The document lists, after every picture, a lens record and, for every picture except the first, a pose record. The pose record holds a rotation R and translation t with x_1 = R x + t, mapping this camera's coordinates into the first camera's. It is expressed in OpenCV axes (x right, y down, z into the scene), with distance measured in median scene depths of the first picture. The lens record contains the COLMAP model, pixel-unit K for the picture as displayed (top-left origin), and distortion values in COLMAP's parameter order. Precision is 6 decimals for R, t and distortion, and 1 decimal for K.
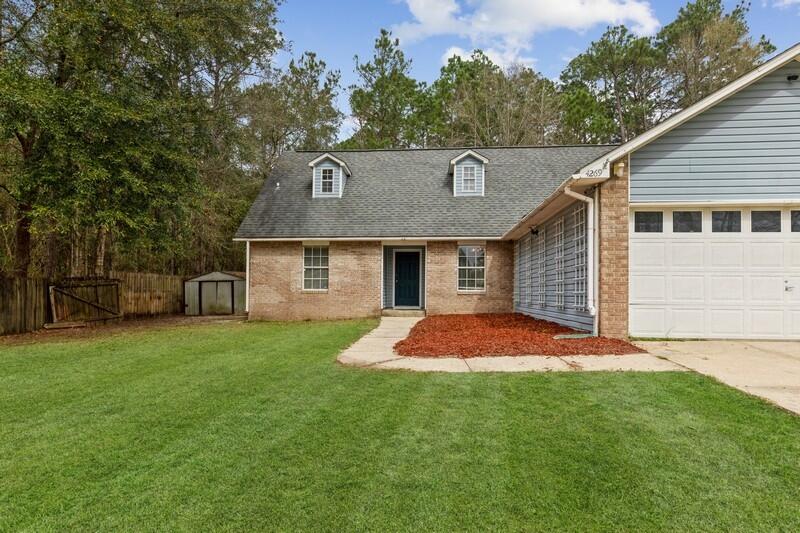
lens RADIAL K [[420.8, 0, 399.6], [0, 420.8, 290.8], [0, 0, 1]] dist [-0.001904, -0.000328]
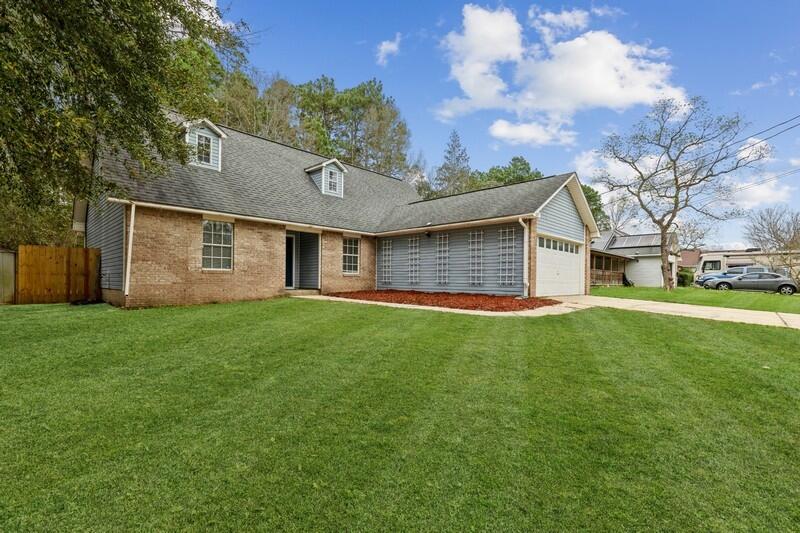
lens RADIAL K [[364.5, 0, 400.3], [0, 364.5, 278.4], [0, 0, 1]] dist [0.010884, 0.000010]
pose [[0.631950, 0.005795, 0.774988, -0.569393], [-0.011959, 0.999926, 0.002274, 0.010840], [-0.774917, -0.010705, 0.631972, 0.188881]]
